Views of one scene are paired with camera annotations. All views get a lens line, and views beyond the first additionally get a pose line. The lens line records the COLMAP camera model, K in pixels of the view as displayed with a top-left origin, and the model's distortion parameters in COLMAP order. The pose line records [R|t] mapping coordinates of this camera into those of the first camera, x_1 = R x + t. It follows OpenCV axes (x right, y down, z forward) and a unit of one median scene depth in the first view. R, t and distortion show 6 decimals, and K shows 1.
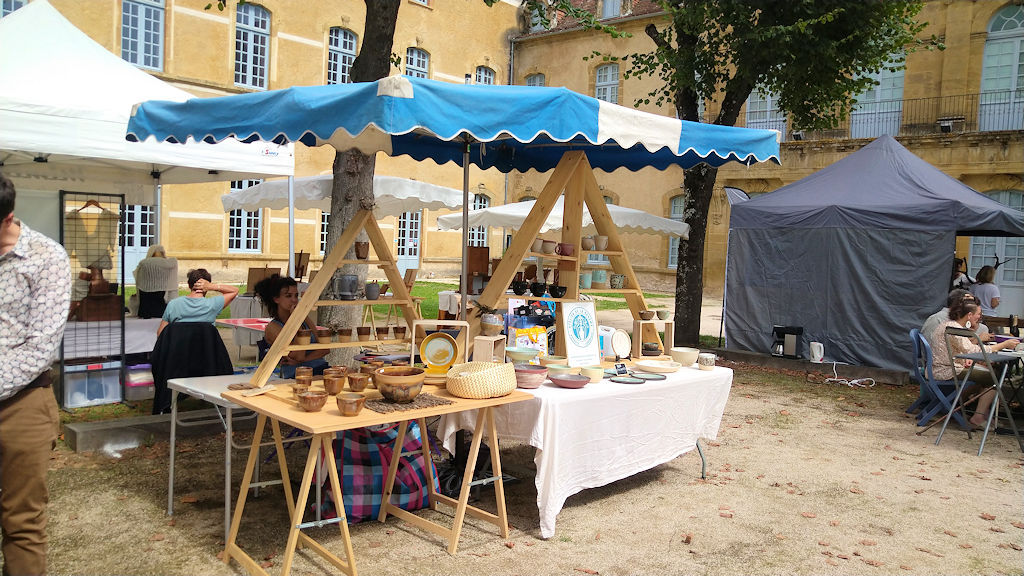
lens RADIAL K [[777.6, 0, 511.1], [0, 777.6, 296.2], [0, 0, 1]] dist [-0.011821, 0.034962]
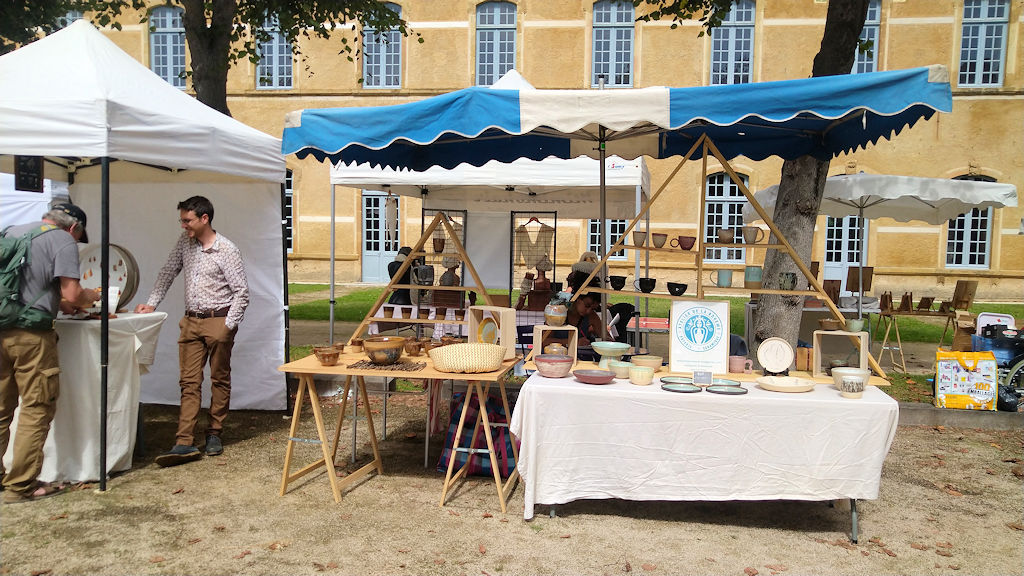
lens RADIAL K [[777.6, 0, 511.4], [0, 777.6, 292.6], [0, 0, 1]] dist [-0.011821, 0.034962]
pose [[0.605212, 0.025815, -0.795646, 0.473426], [-0.047551, 0.998862, -0.003762, 0.007977], [0.794643, 0.040111, 0.605751, 0.198605]]
